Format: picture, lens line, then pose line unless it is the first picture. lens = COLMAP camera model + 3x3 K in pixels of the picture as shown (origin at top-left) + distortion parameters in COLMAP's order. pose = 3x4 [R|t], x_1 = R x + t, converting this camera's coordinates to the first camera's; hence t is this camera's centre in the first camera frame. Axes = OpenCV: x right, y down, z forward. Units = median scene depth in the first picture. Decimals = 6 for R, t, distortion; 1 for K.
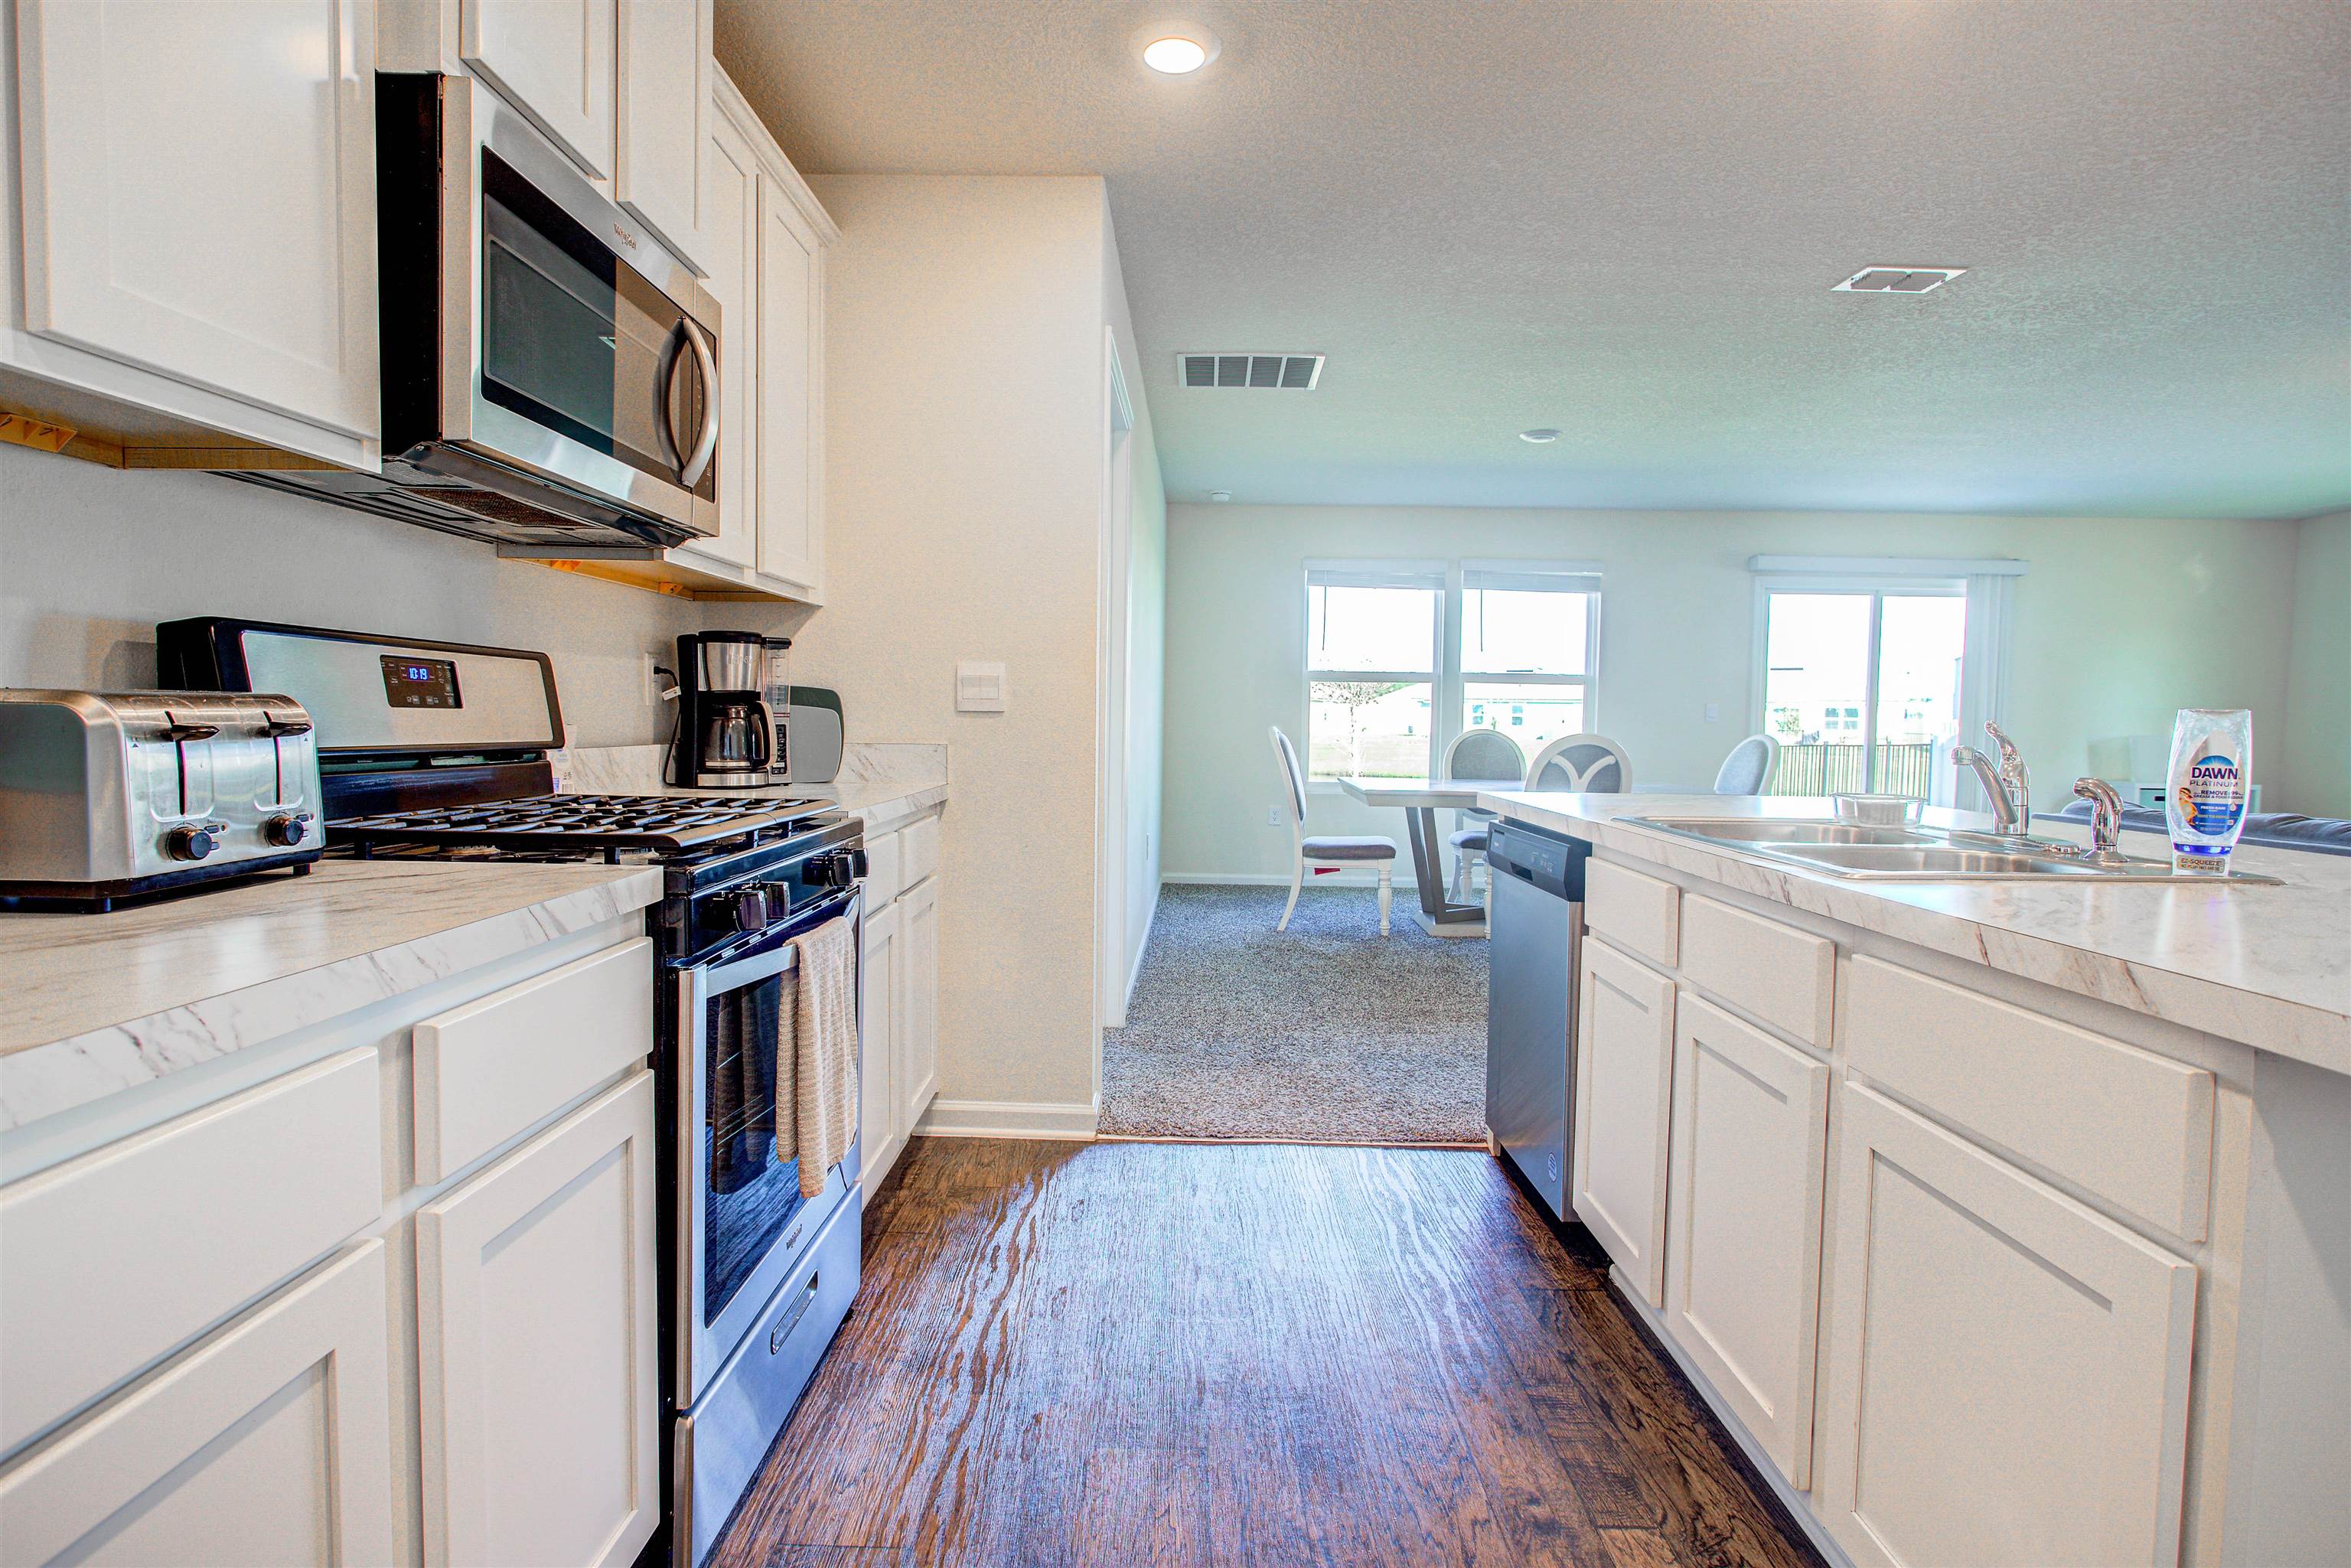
lens RADIAL K [[1185.5, 0, 1171.8], [0, 1185.5, 785.5], [0, 0, 1]] dist [-0.005856, 0.000189]
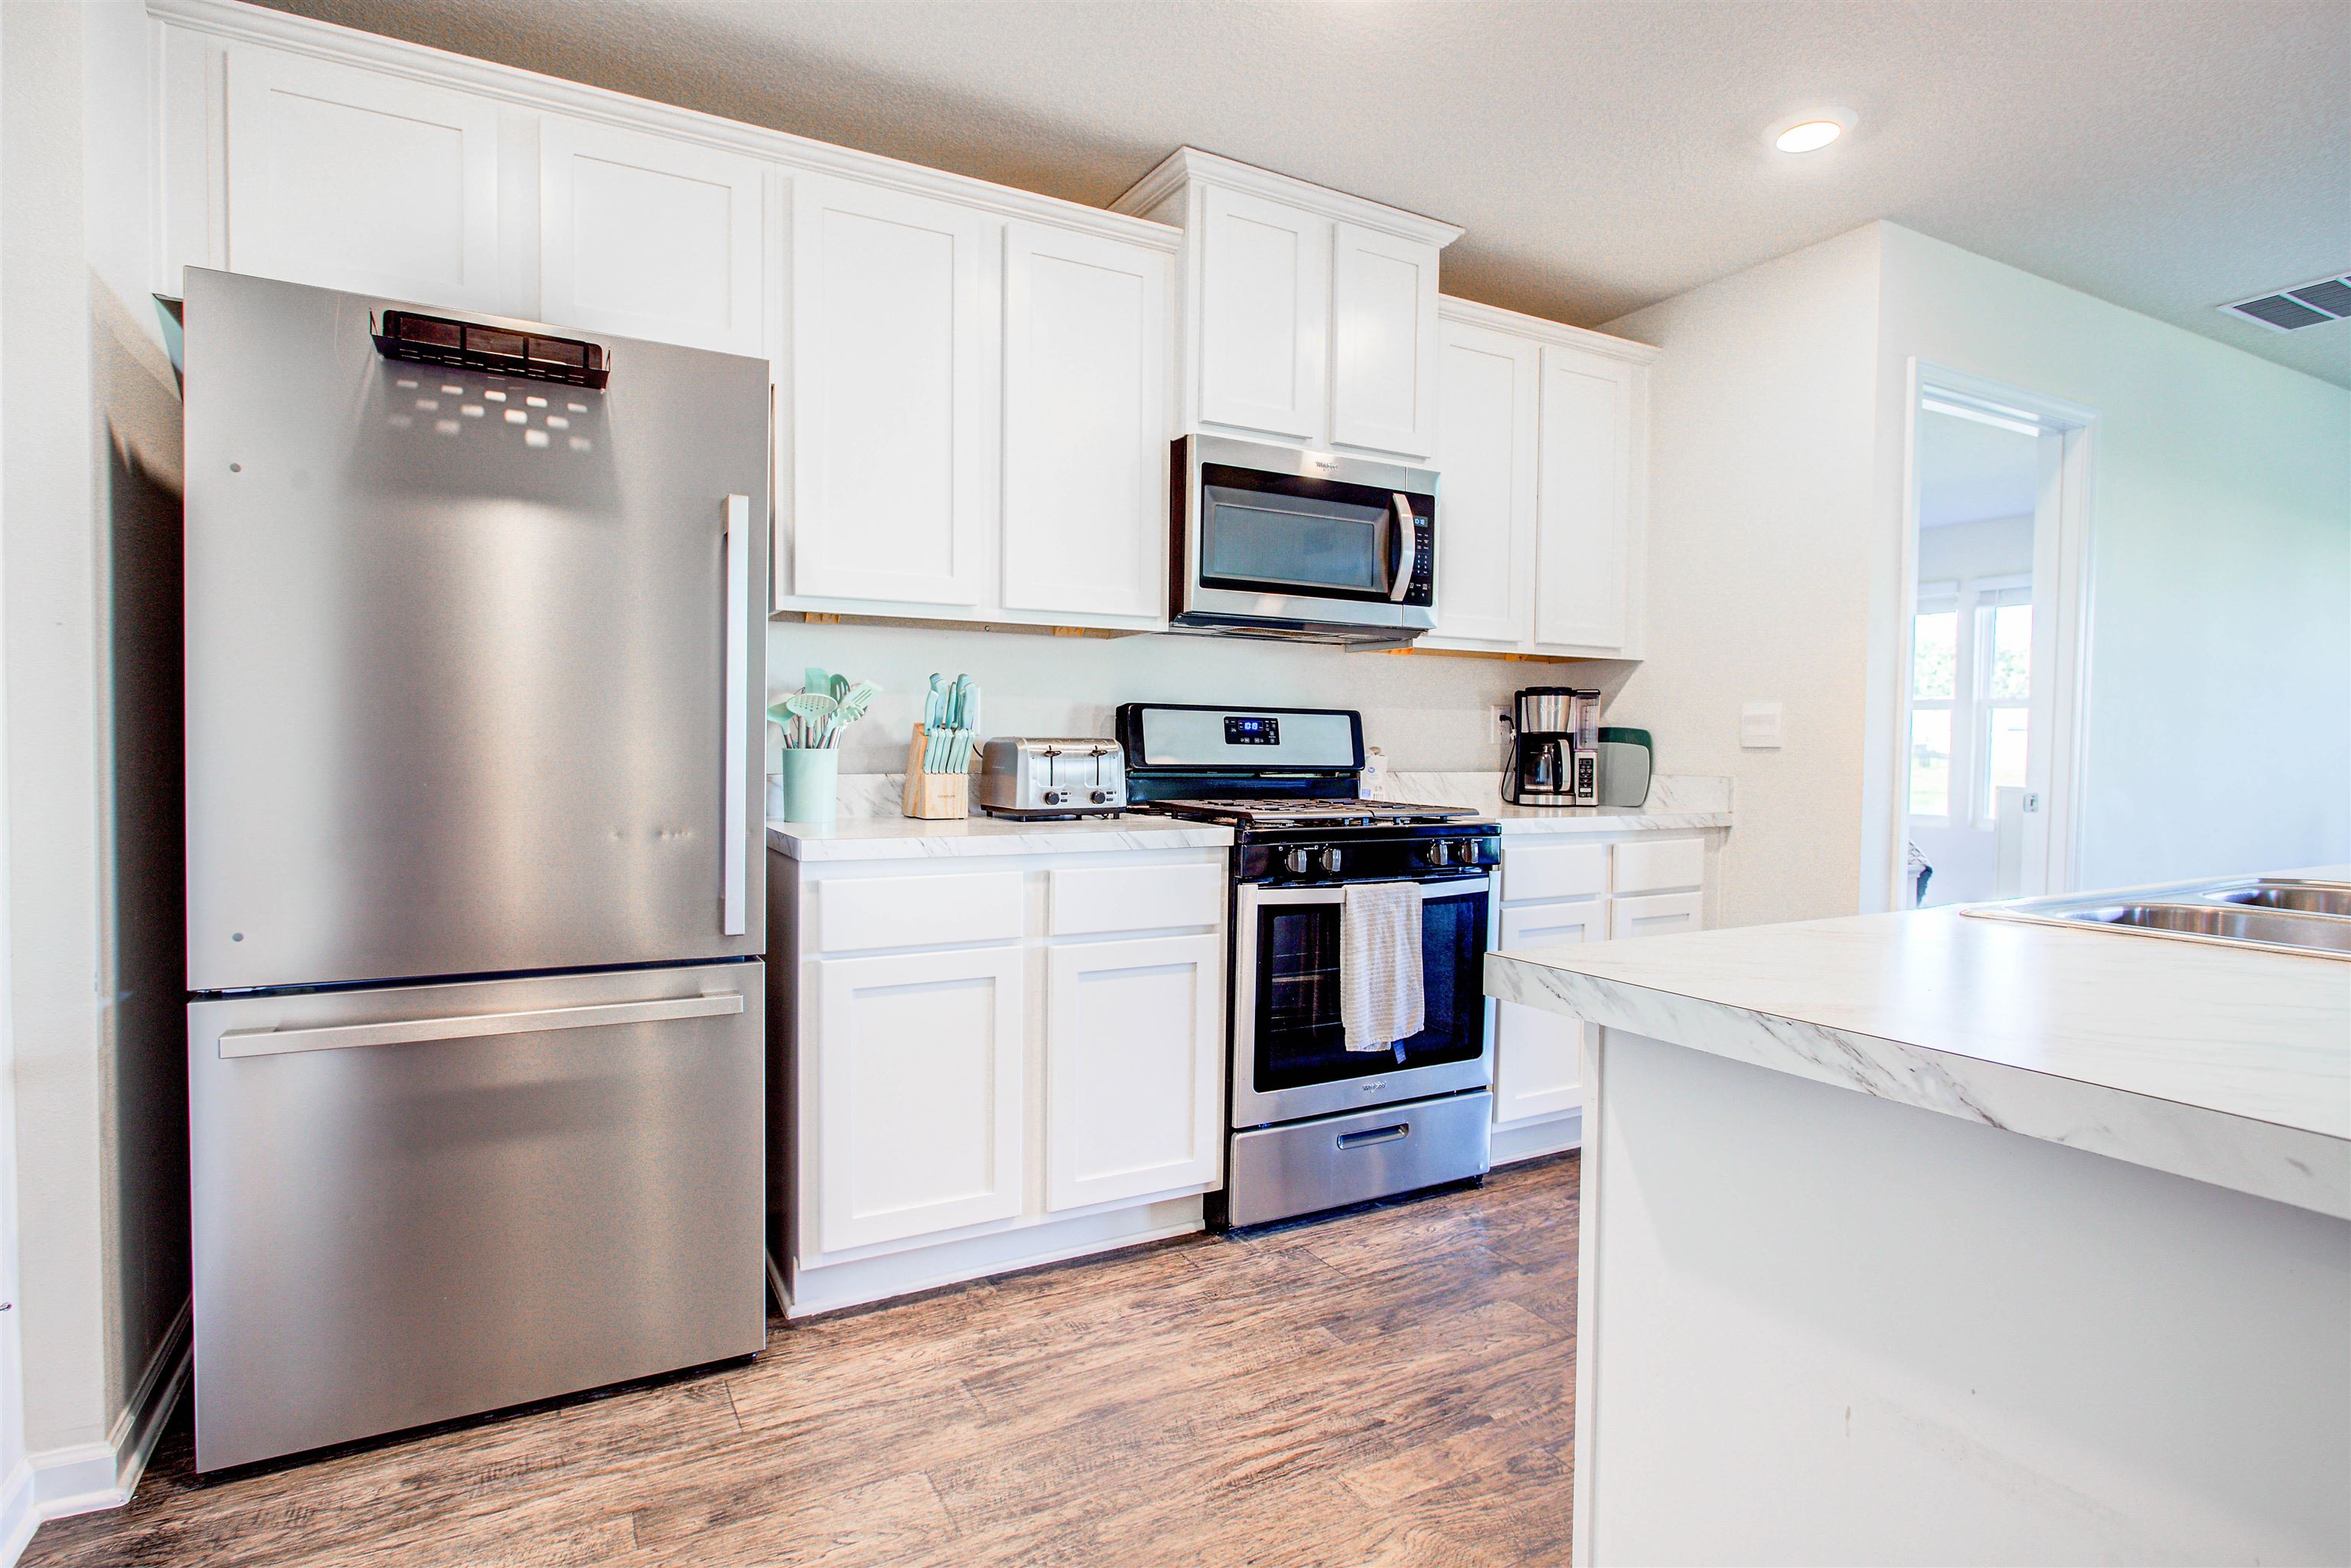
lens RADIAL K [[1209.1, 0, 1175.5], [0, 1209.1, 784.0], [0, 0, 1]] dist [-0.004158, 0.001269]
pose [[0.496902, 0.020474, -0.867565, 0.892183], [-0.054197, 0.998502, -0.007478, 0.014507], [0.866113, 0.050735, 0.497267, -0.022871]]
